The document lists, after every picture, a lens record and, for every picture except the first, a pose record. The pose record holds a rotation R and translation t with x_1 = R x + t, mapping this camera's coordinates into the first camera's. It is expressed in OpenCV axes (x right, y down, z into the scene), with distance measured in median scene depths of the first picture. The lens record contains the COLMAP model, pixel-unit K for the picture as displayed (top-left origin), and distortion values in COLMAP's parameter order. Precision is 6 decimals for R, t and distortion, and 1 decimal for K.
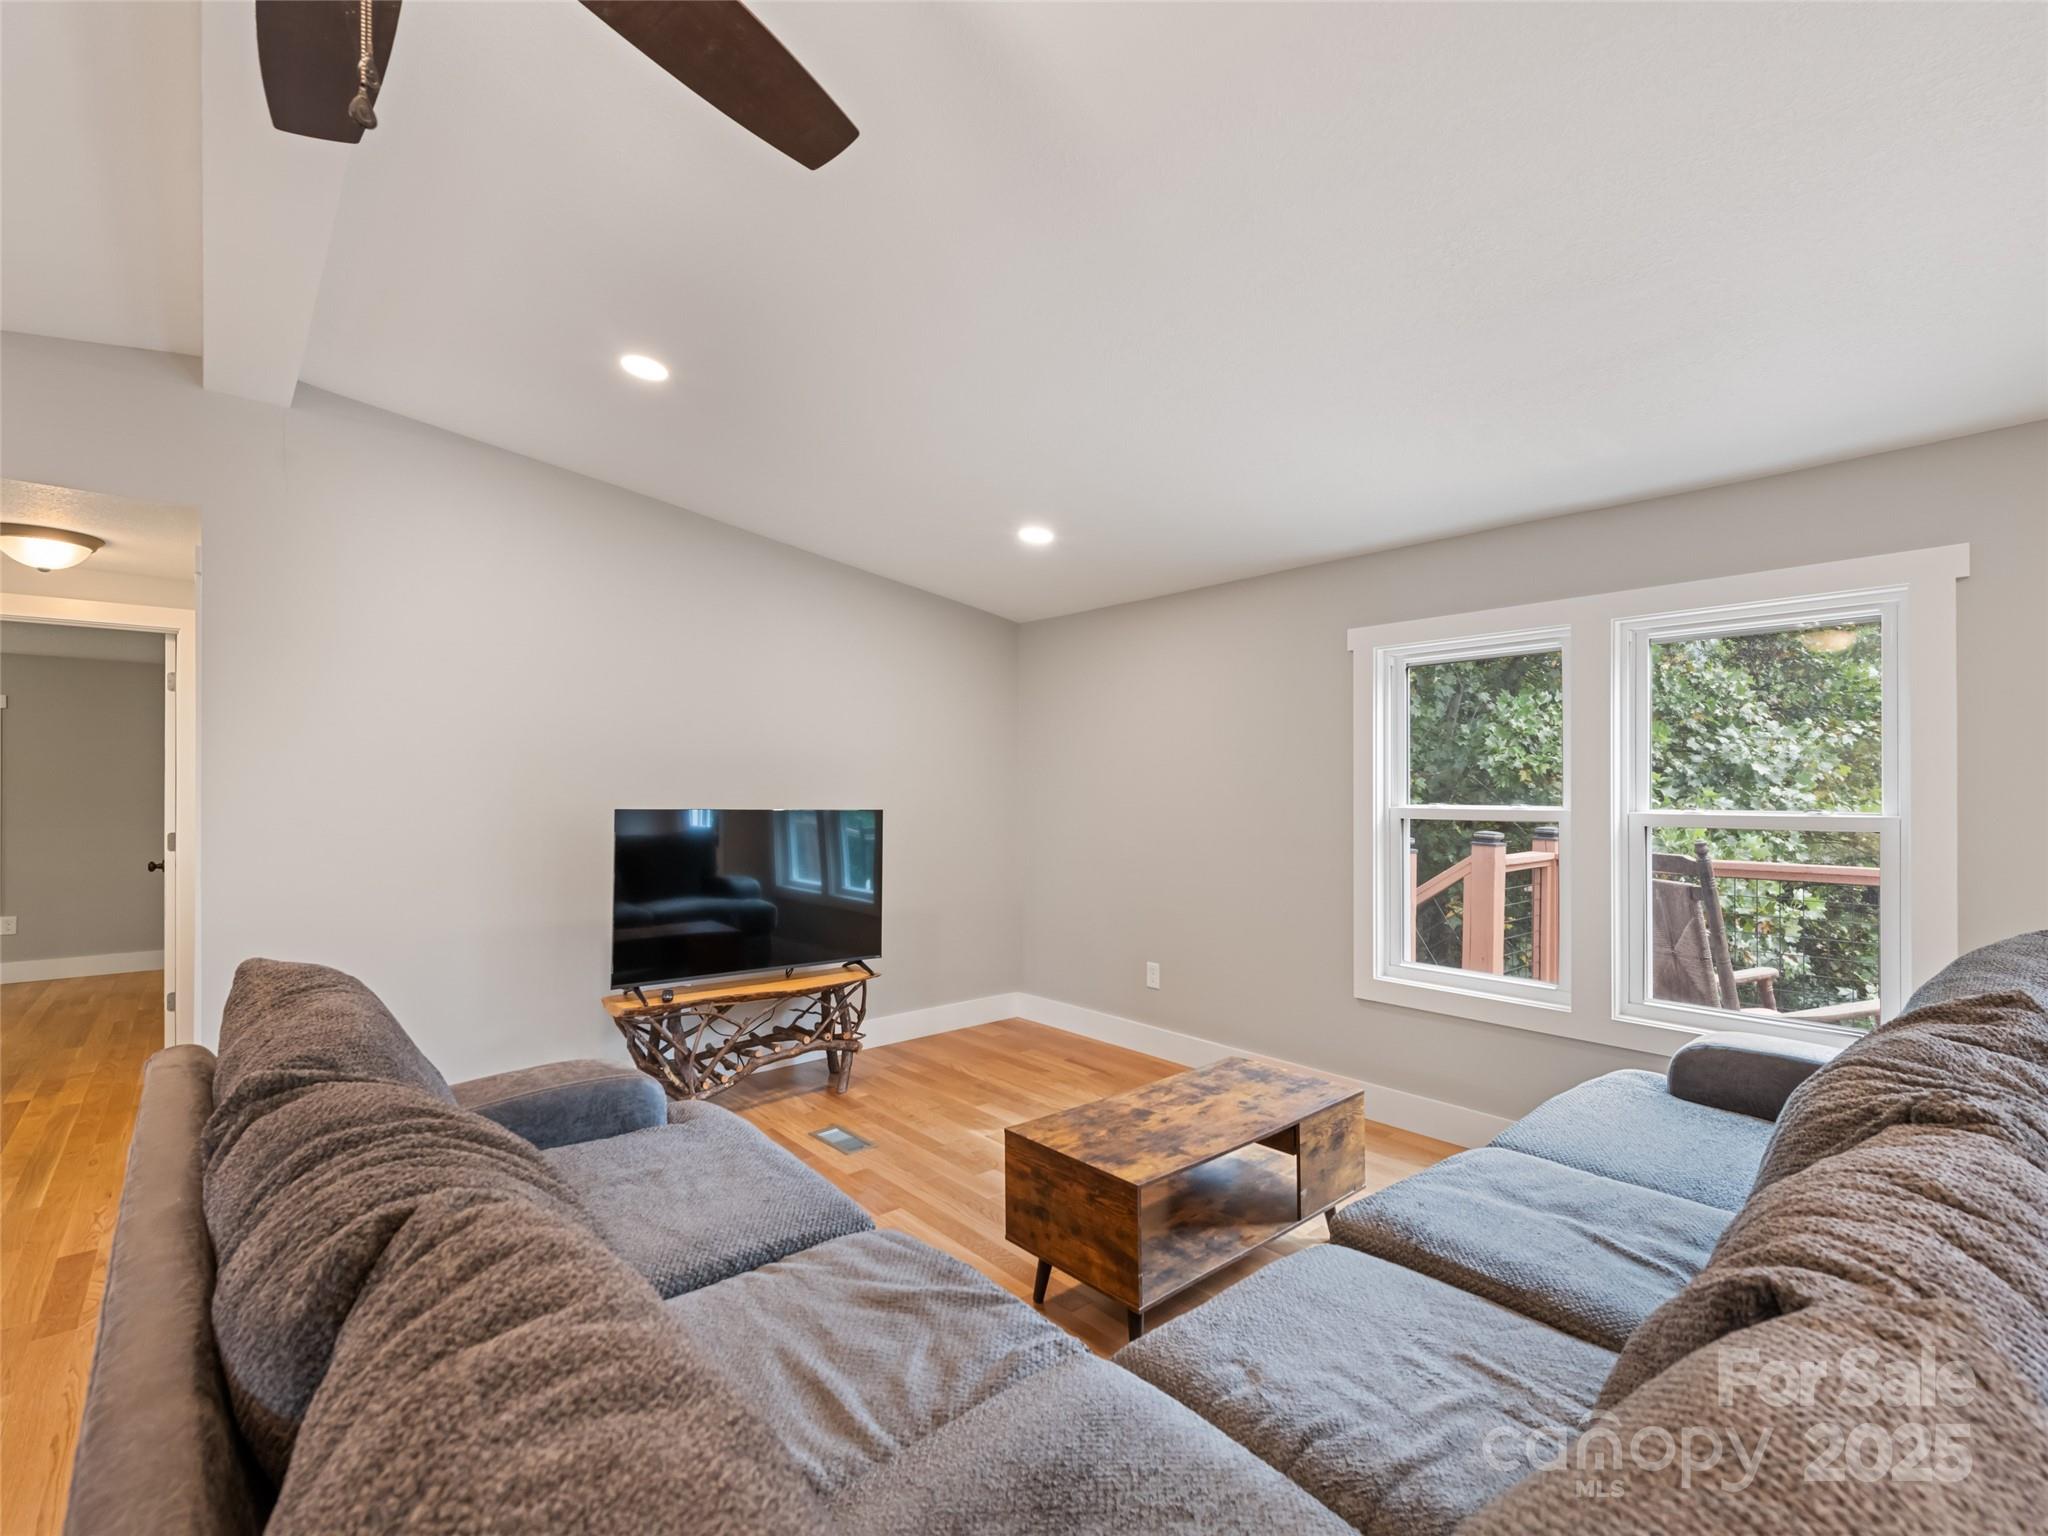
lens RADIAL K [[950.4, 0, 1024.0], [0, 950.4, 768.0], [0, 0, 1]] dist [0.013490, -0.000016]
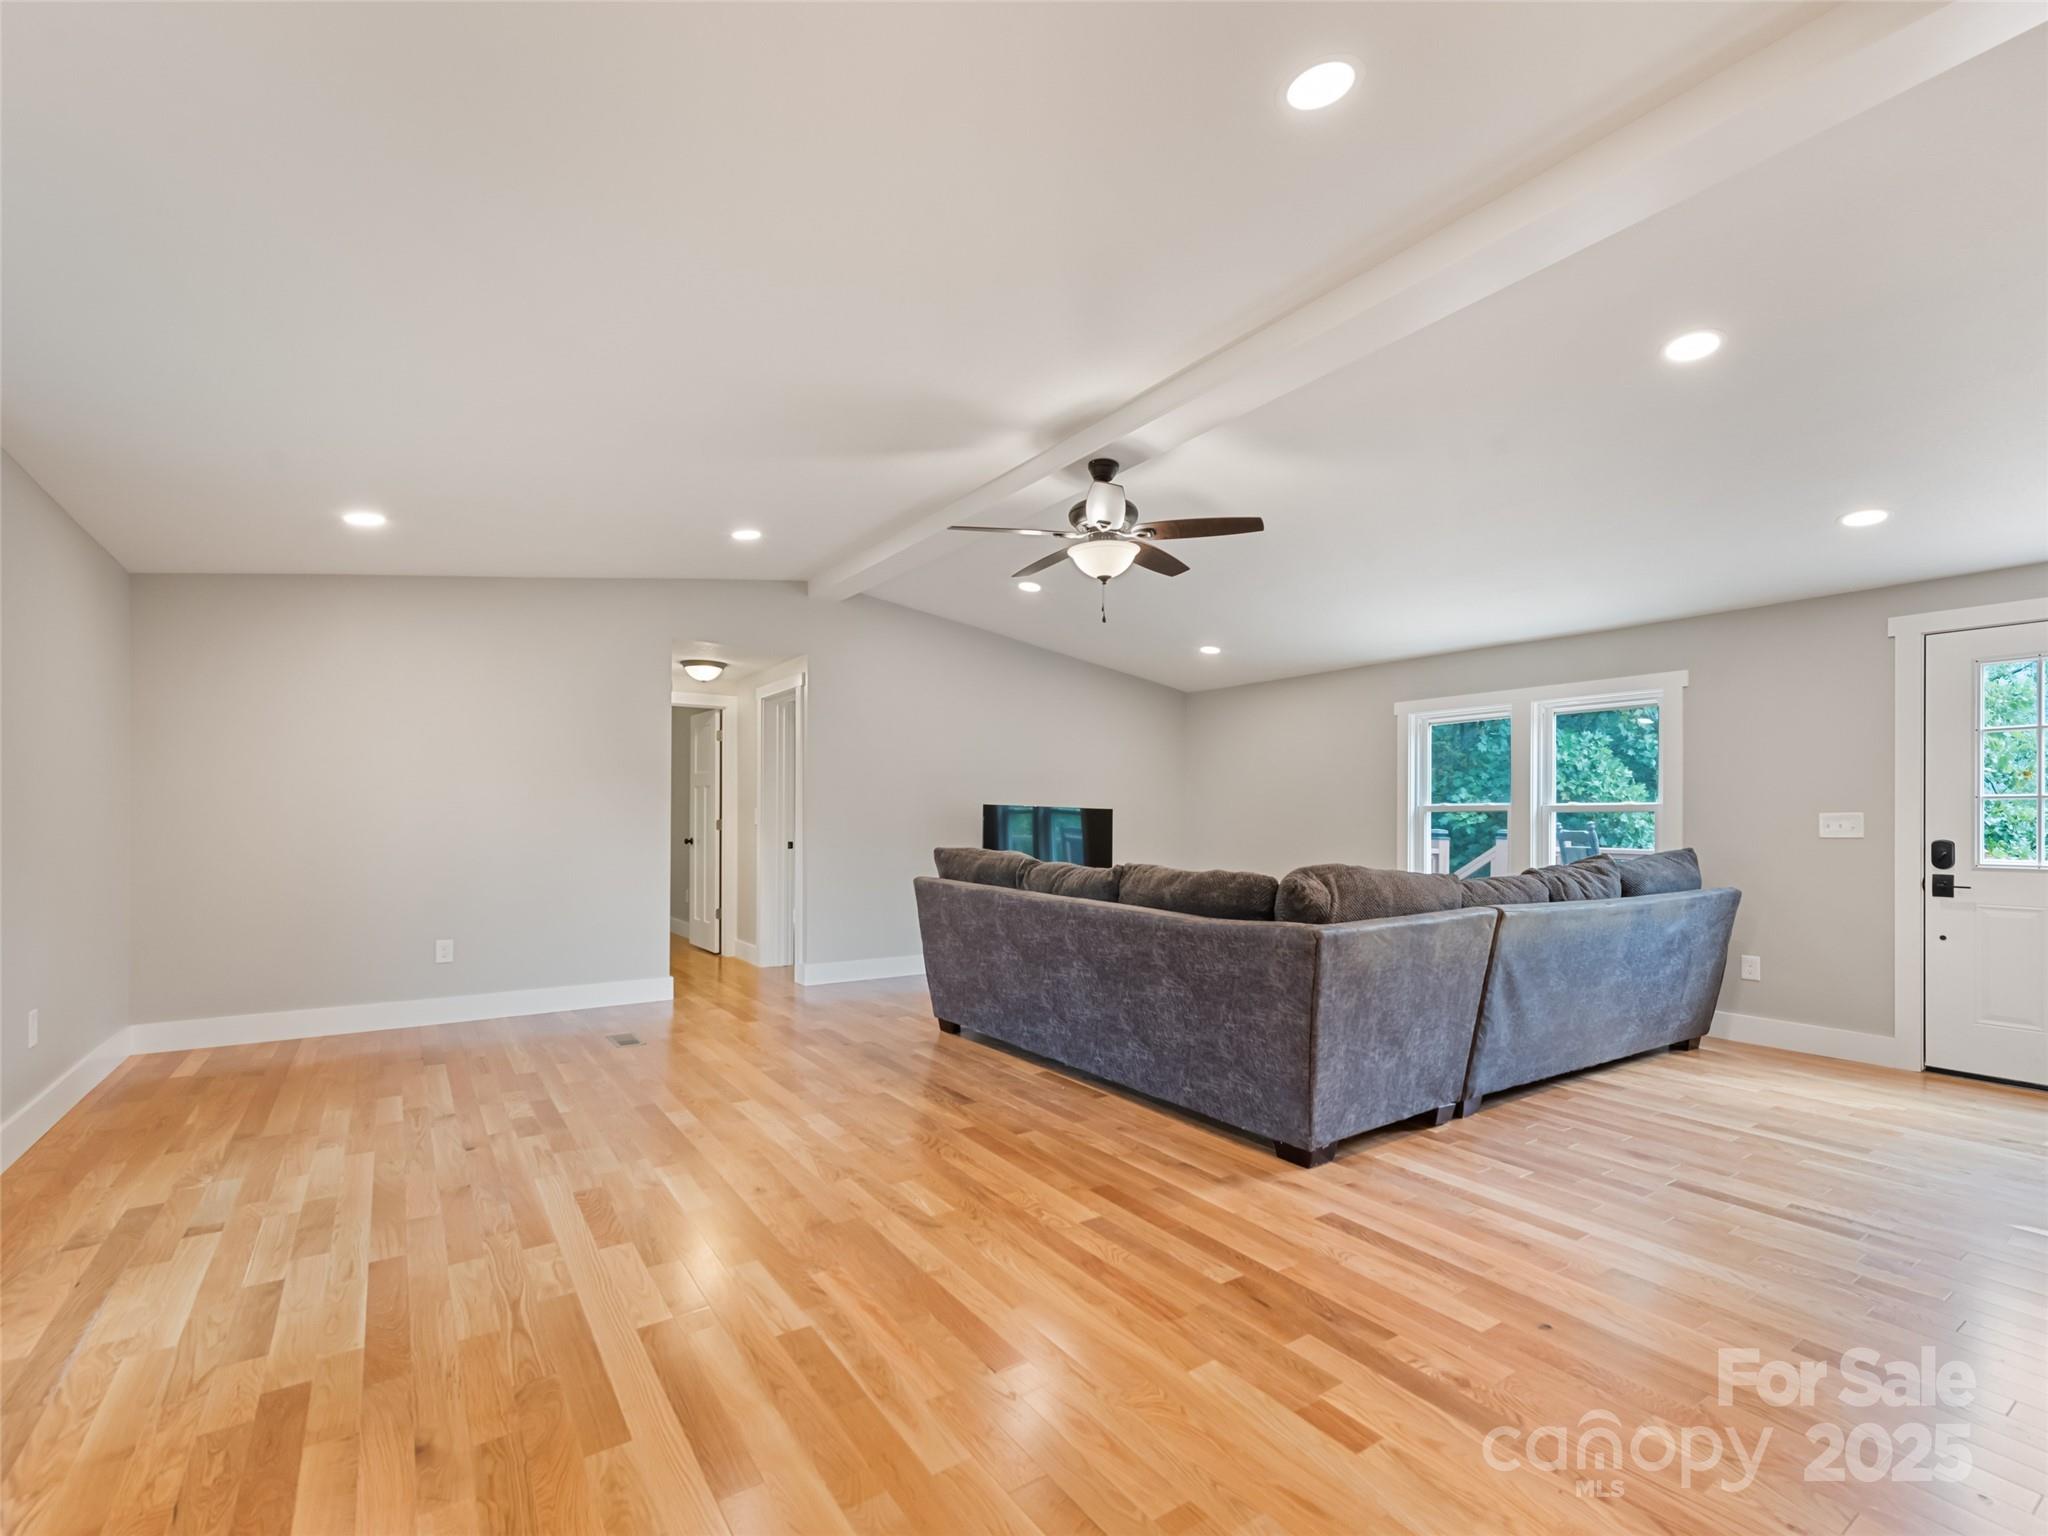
lens RADIAL K [[941.7, 0, 1035.5], [0, 941.7, 816.3], [0, 0, 1]] dist [0.020916, -0.007129]
pose [[0.994554, 0.005977, -0.104053, -0.176231], [-0.004515, 0.999888, 0.014283, 0.050574], [0.104127, -0.013735, 0.994469, -1.065034]]
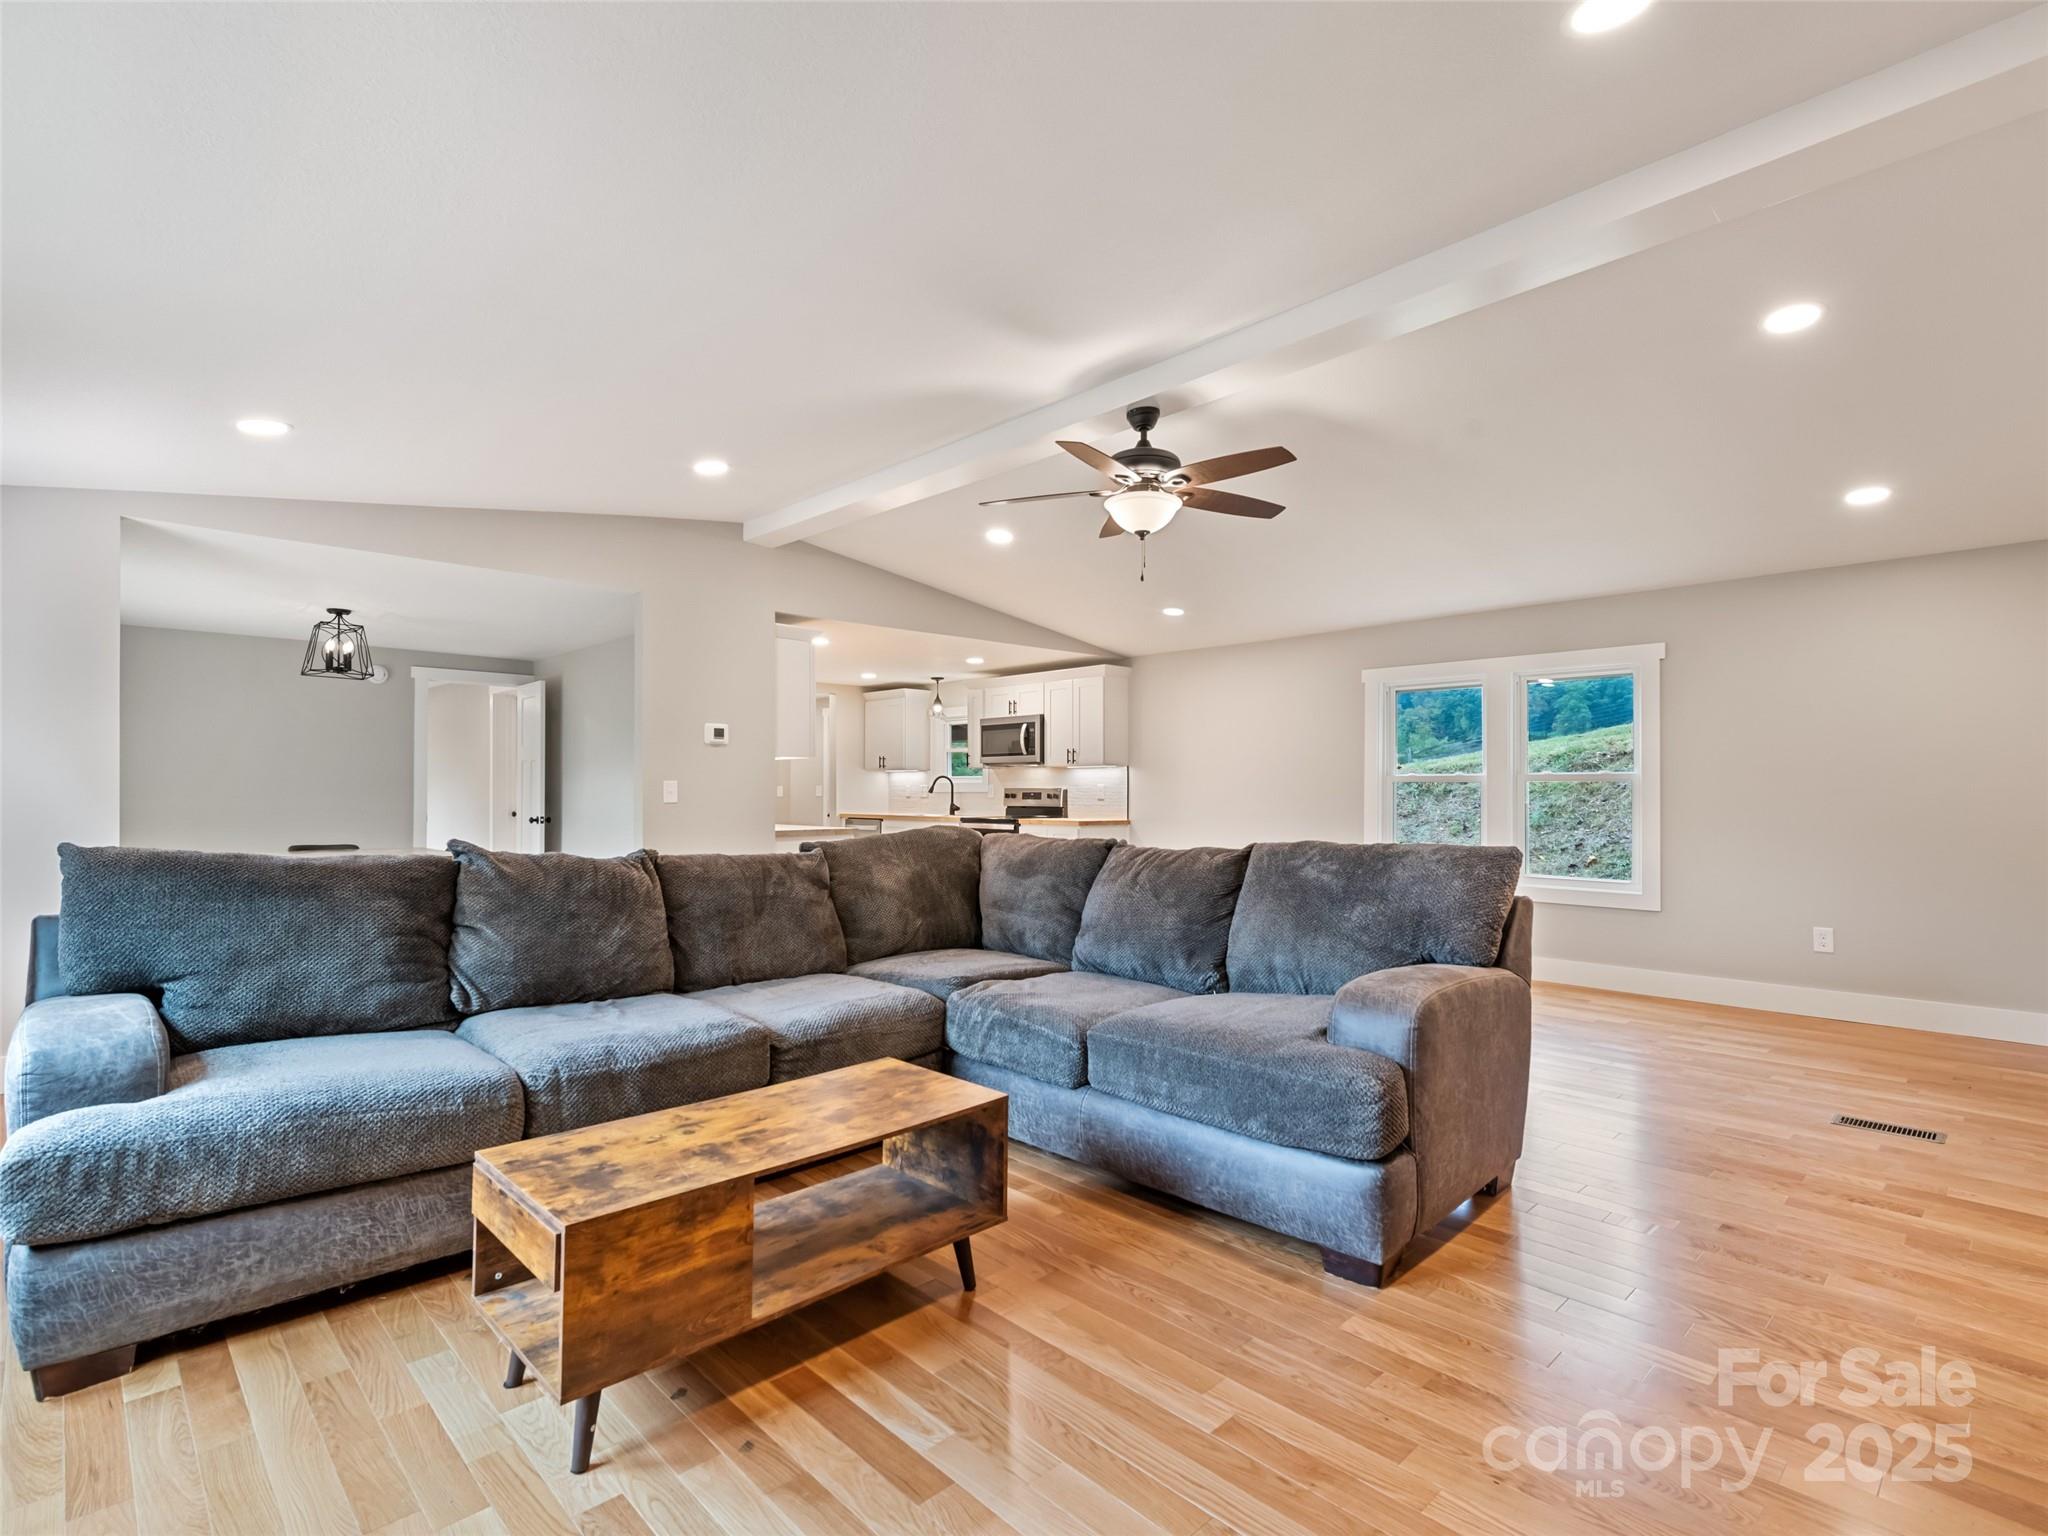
lens RADIAL K [[971.4, 0, 1025.4], [0, 971.4, 794.0], [0, 0, 1]] dist [0.001536, -0.000267]
pose [[-0.998495, -0.001602, -0.054815, 0.012106], [-0.000727, 0.999872, -0.015988, 0.098288], [0.054834, -0.015924, -0.998369, 1.675308]]
